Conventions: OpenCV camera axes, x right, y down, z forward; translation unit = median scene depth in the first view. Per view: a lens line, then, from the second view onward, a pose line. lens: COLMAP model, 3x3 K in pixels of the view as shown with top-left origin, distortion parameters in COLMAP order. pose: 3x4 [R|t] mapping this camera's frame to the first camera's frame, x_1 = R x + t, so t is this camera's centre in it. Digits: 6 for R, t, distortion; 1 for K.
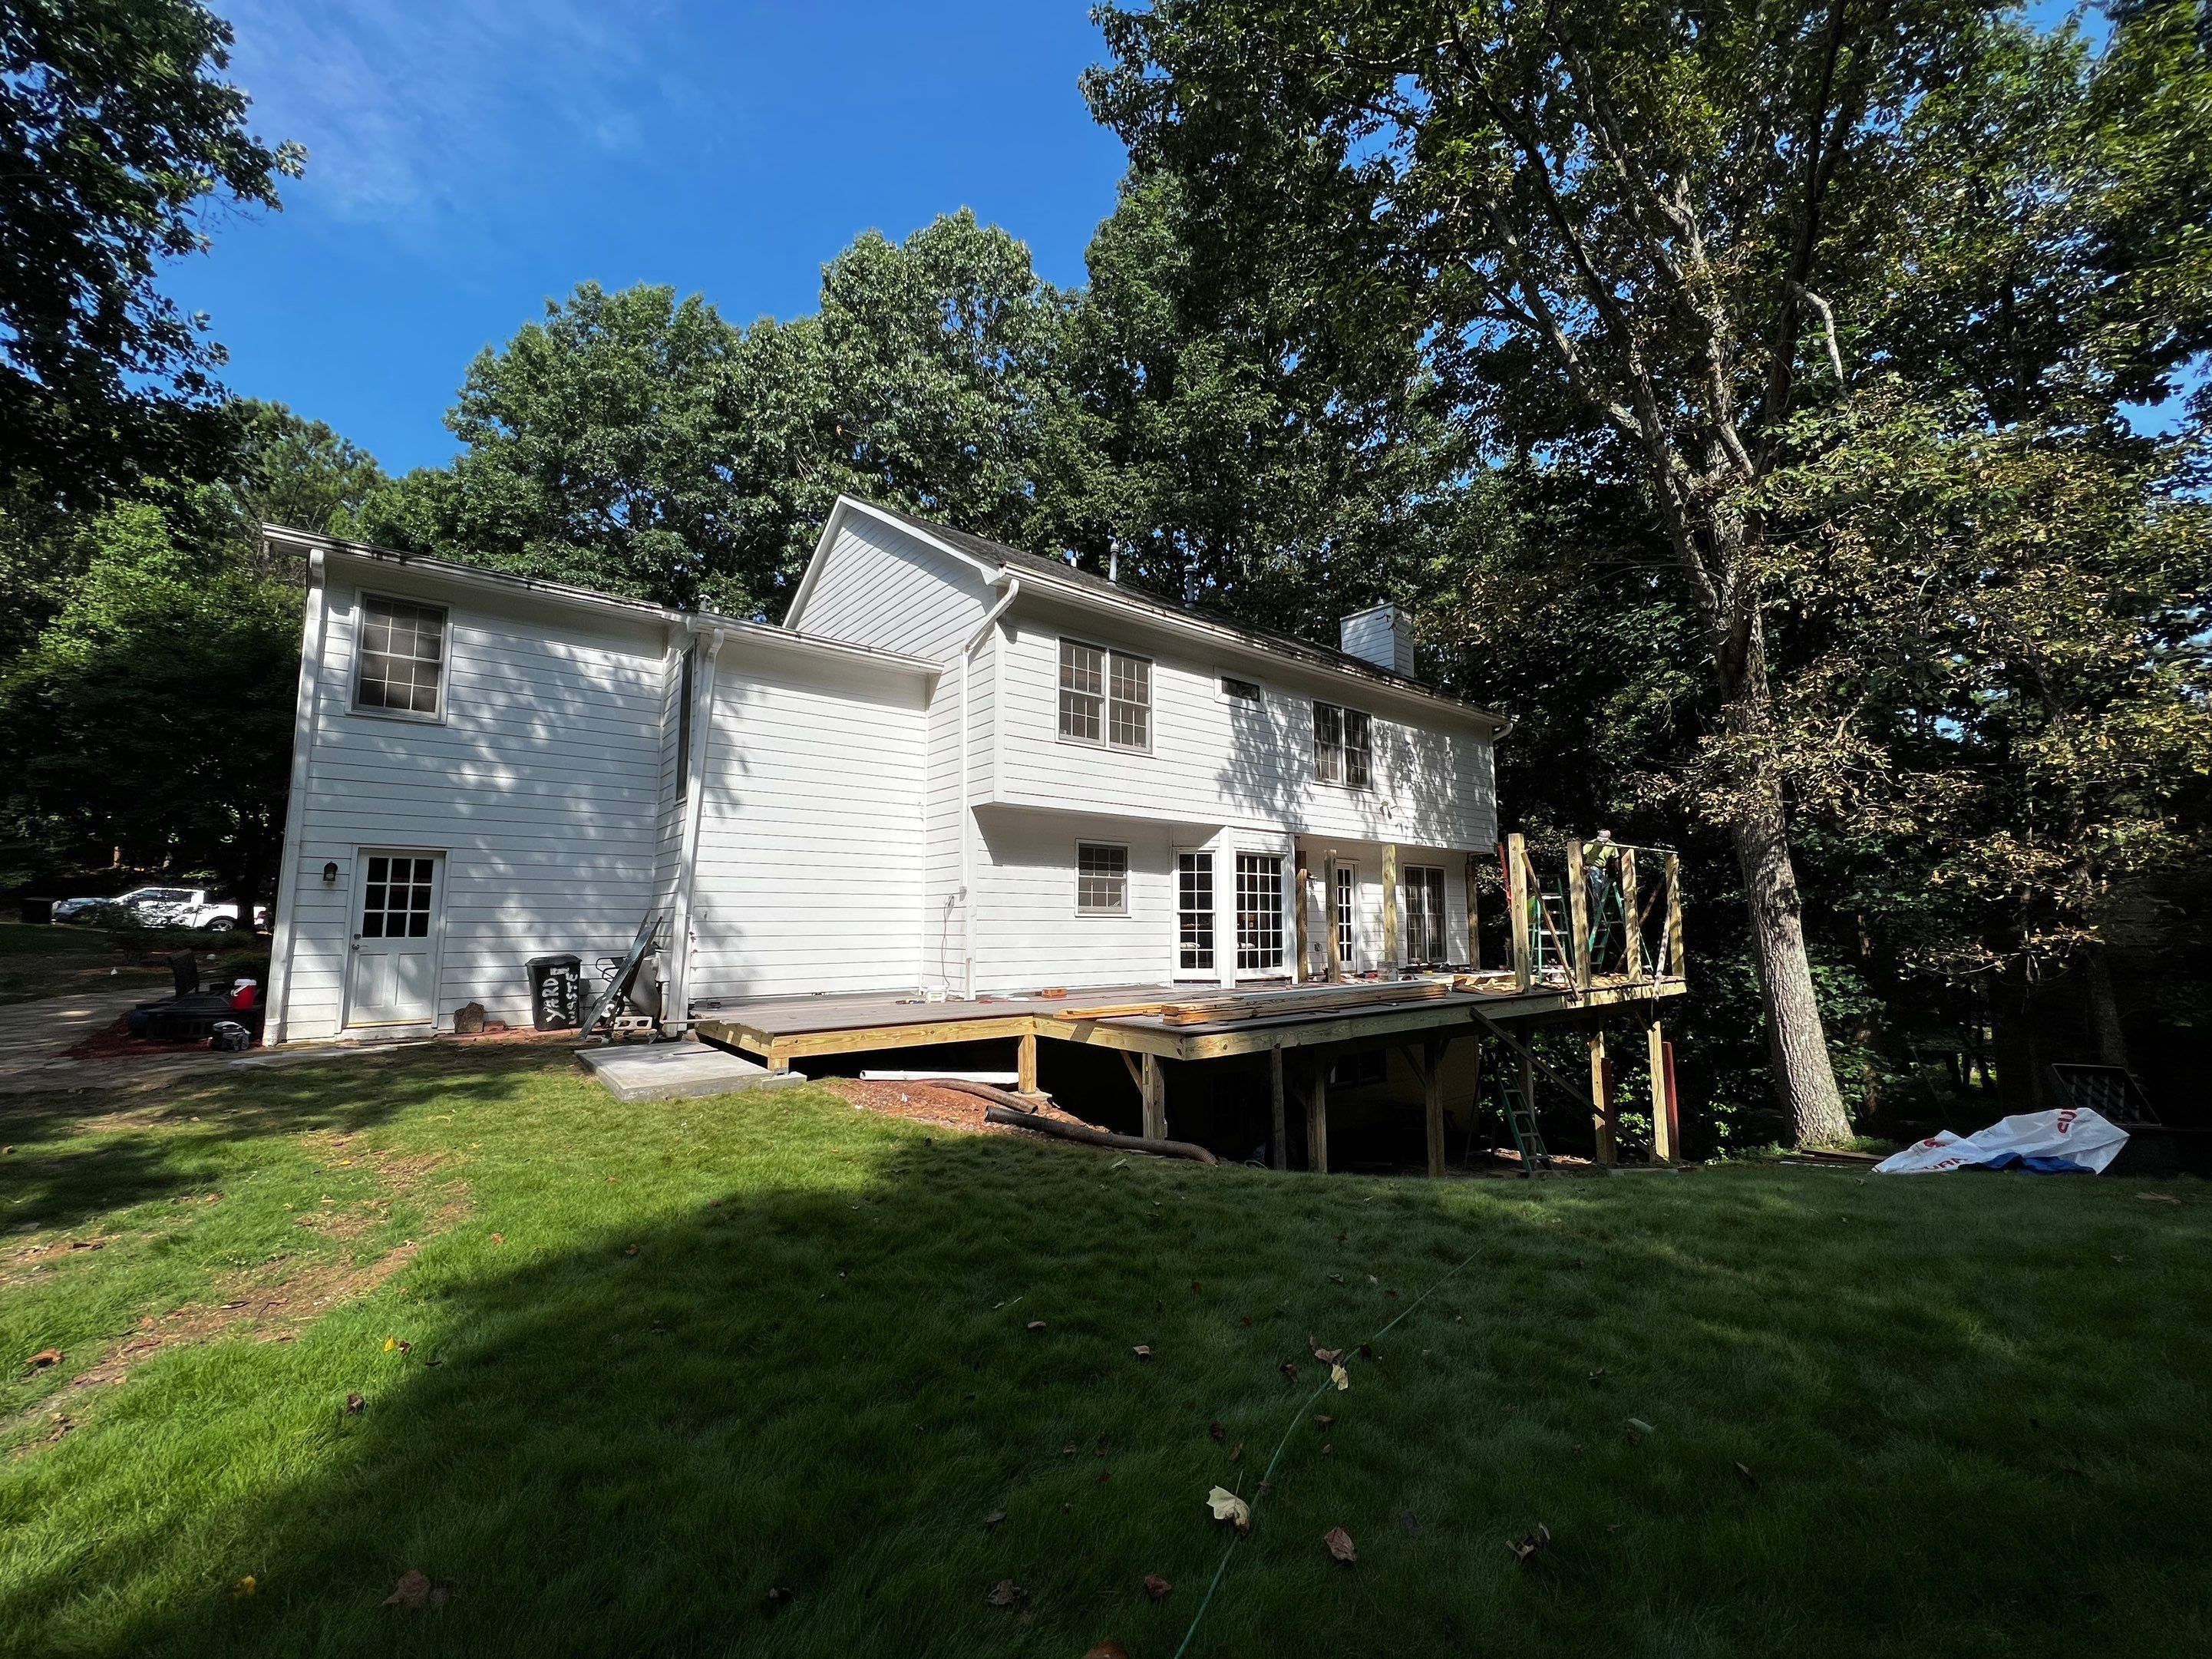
lens RADIAL K [[881.4, 0, 1100.5], [0, 881.4, 824.9], [0, 0, 1]] dist [0.001003, -0.002642]
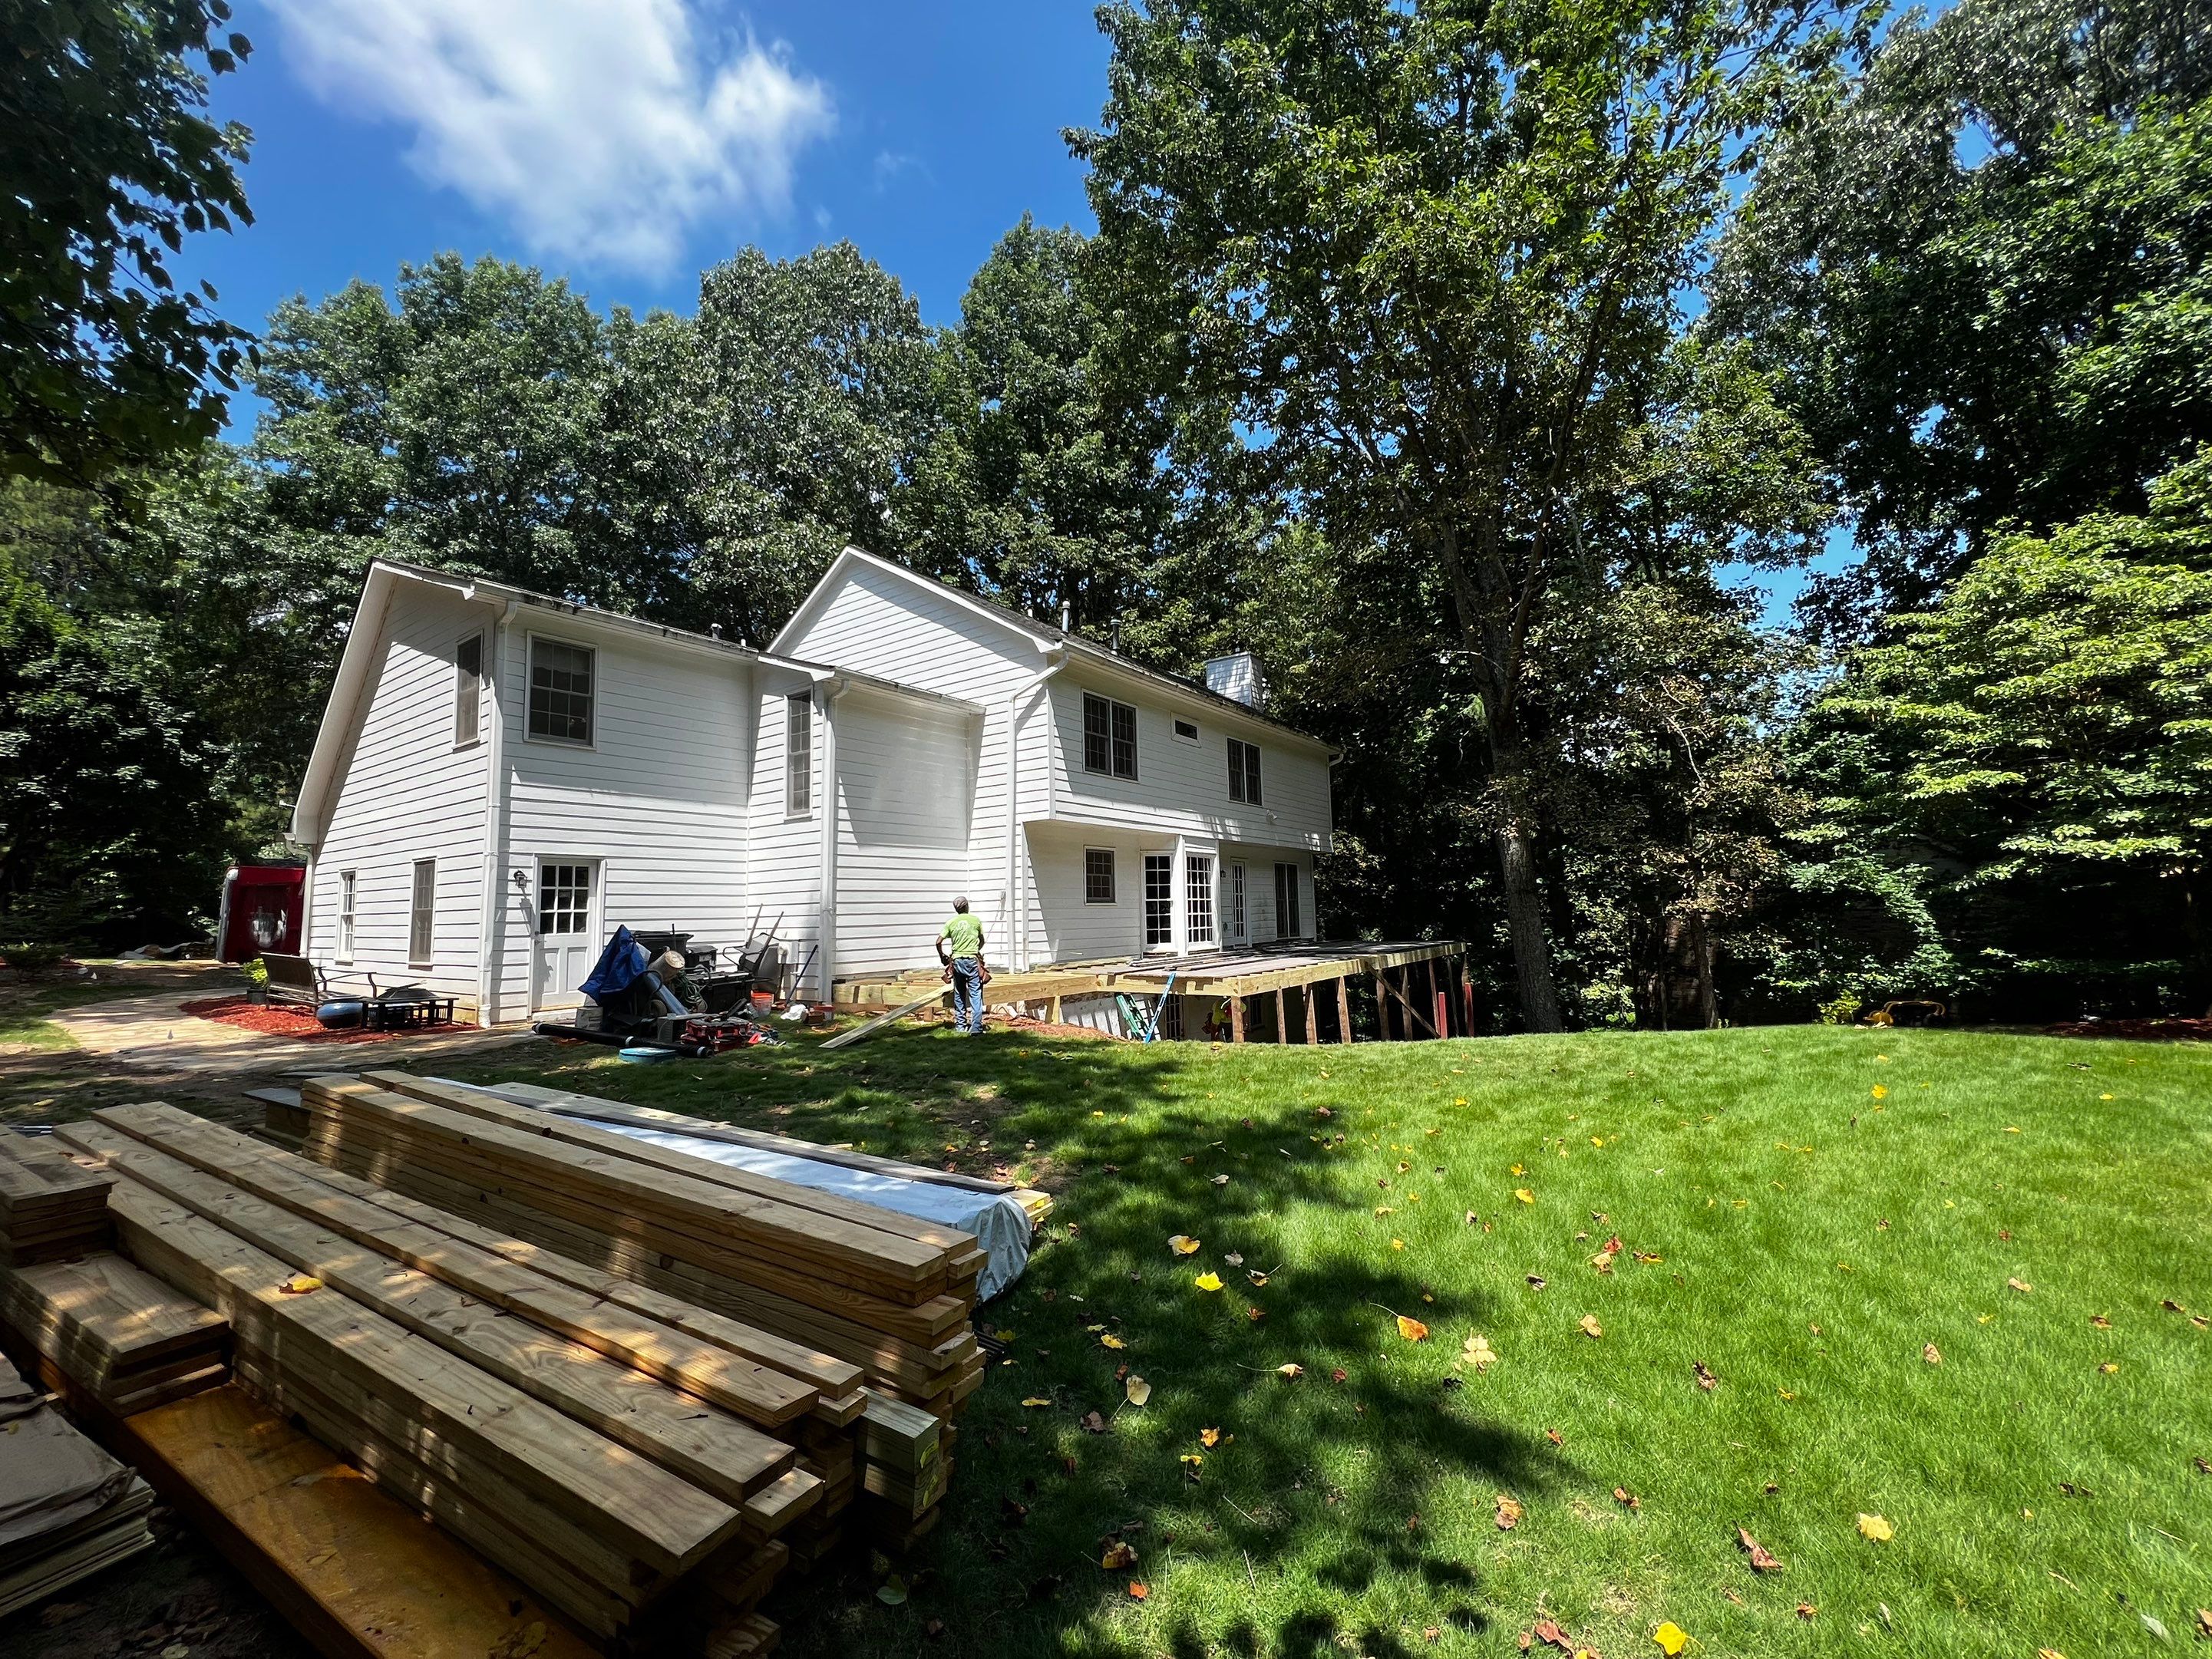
lens RADIAL K [[881.4, 0, 1106.5], [0, 881.4, 836.7], [0, 0, 1]] dist [0.001003, -0.002642]
pose [[0.962149, 0.001149, 0.272523, -0.283034], [-0.006329, 0.999816, 0.018129, -0.017543], [-0.272452, -0.019168, 0.961978, -0.210354]]
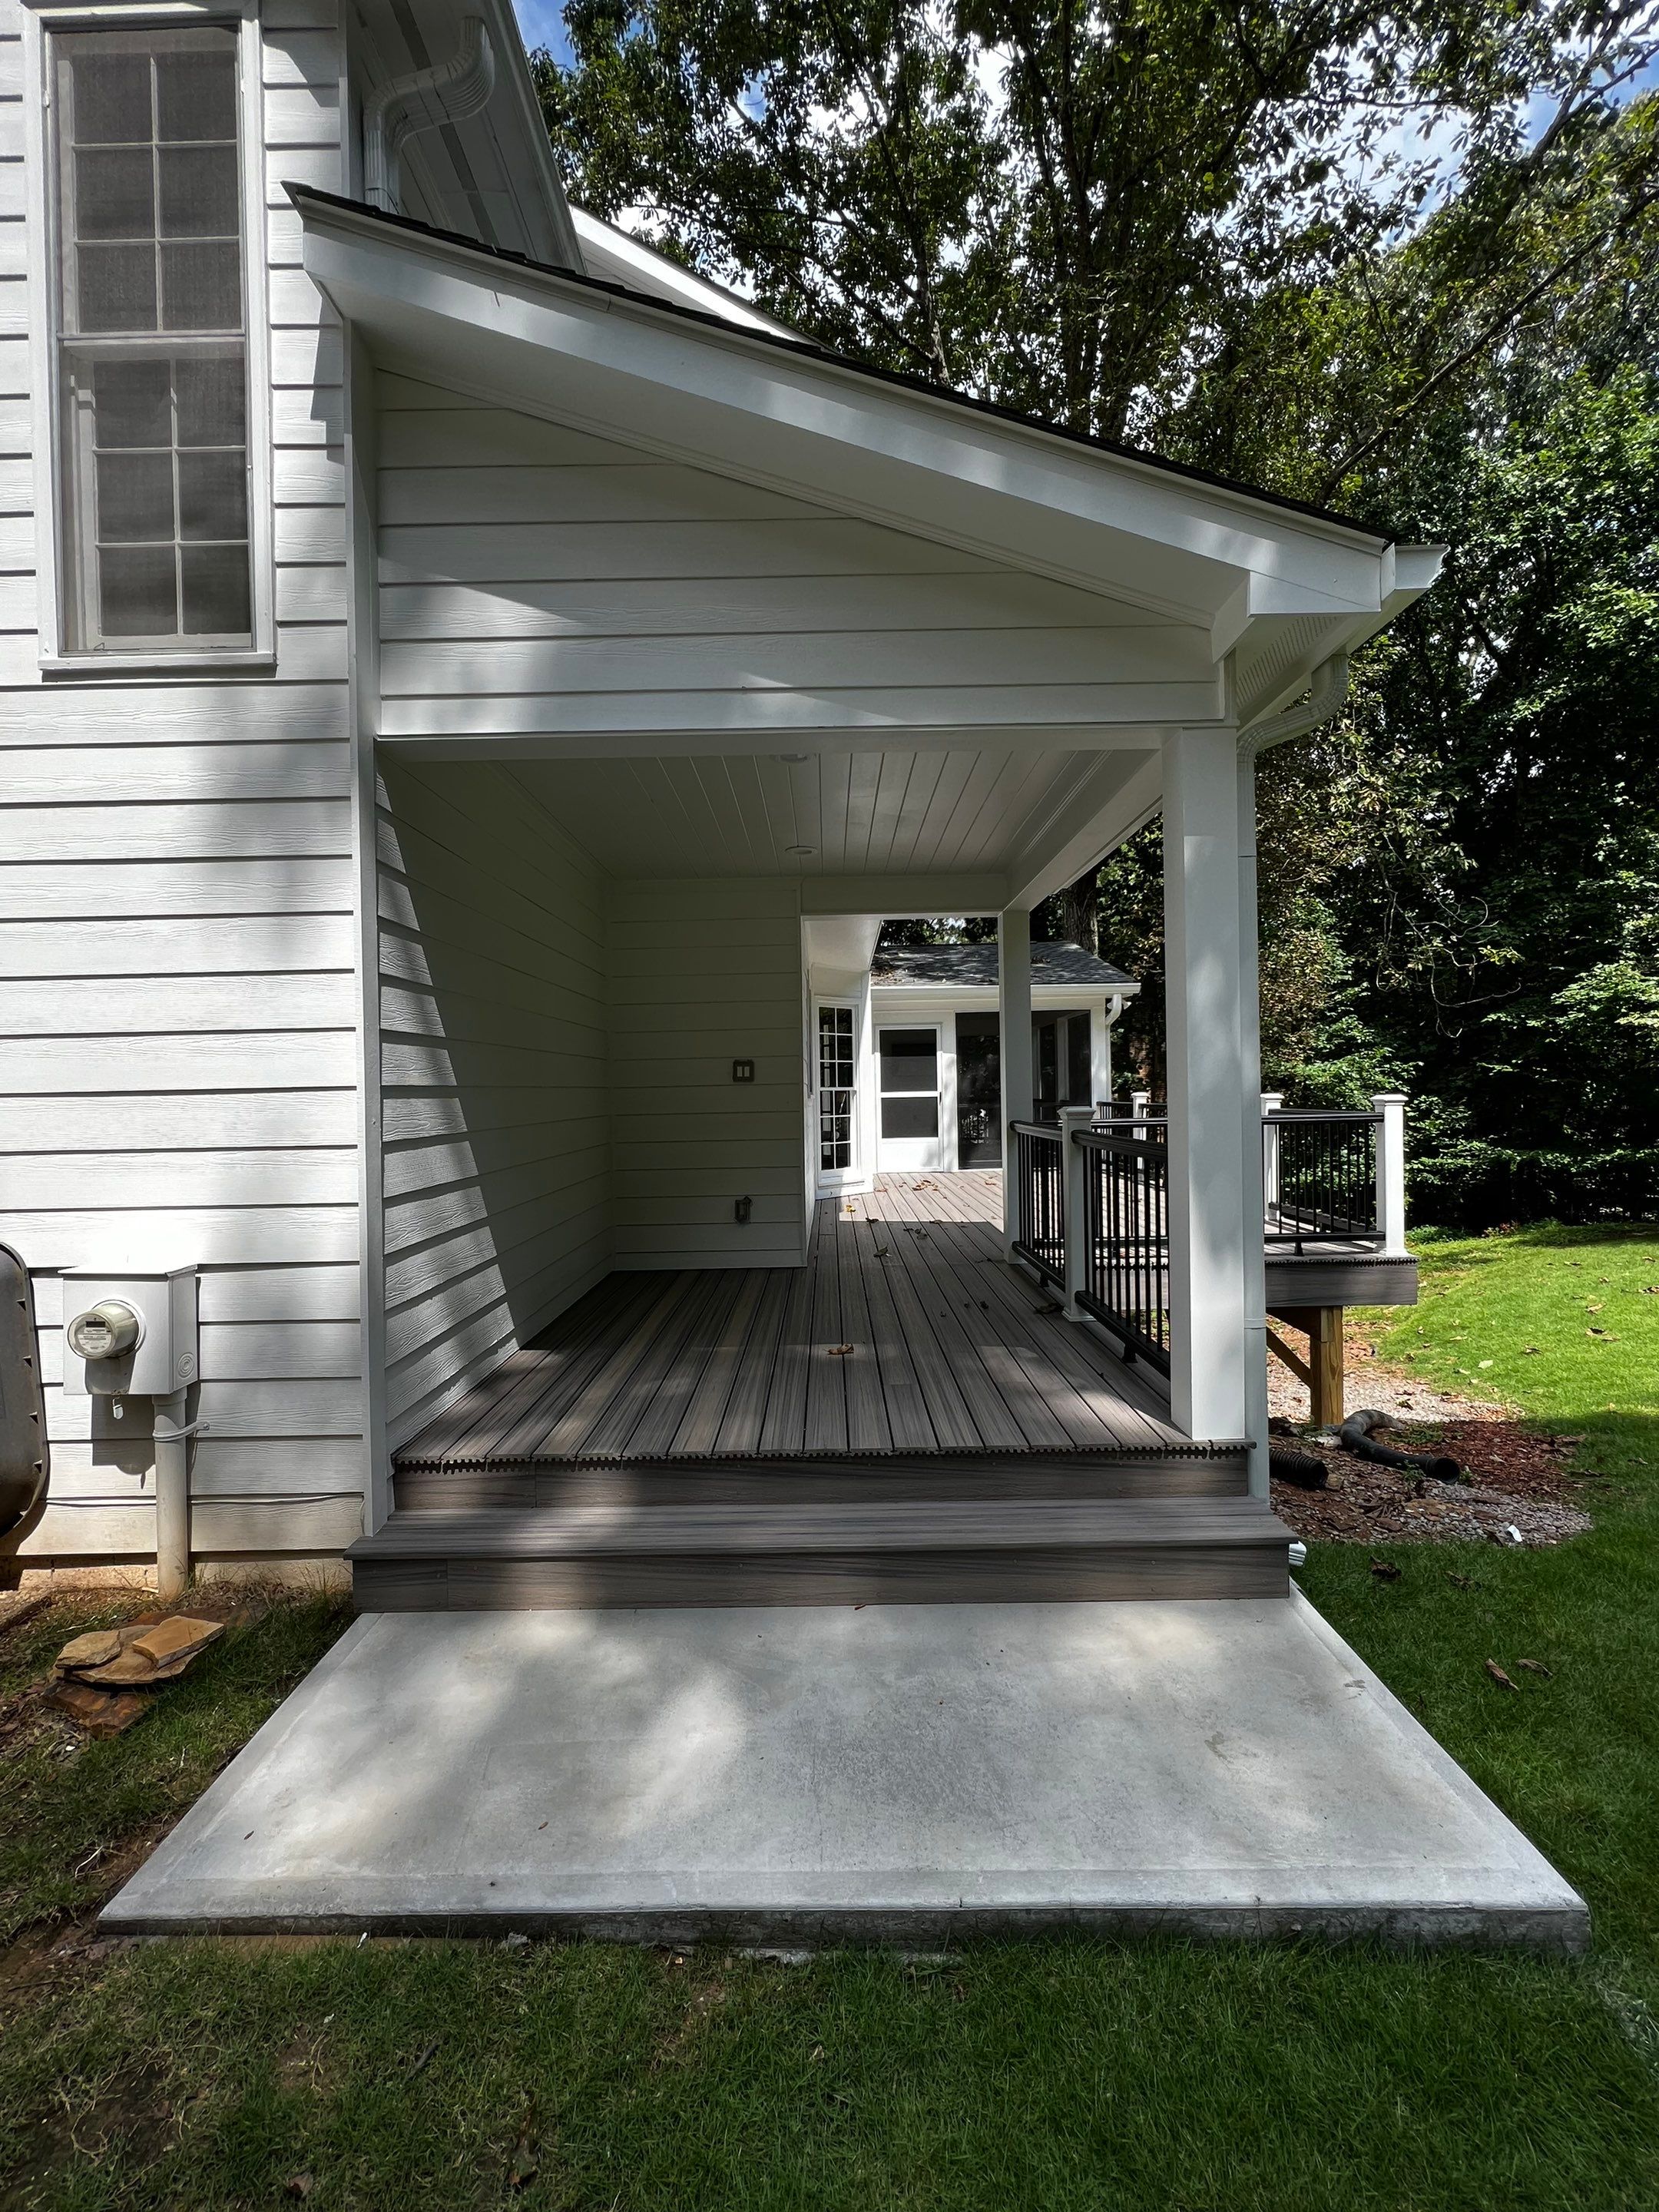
lens RADIAL K [[881.5, 0, 821.0], [0, 881.5, 1096.6], [0, 0, 1]] dist [0.001003, -0.002642]
pose [[0.631149, -0.015418, 0.775508, -0.392418], [-0.070461, 0.994529, 0.077116, 0.043746], [-0.772454, -0.103315, 0.626610, 0.492666]]
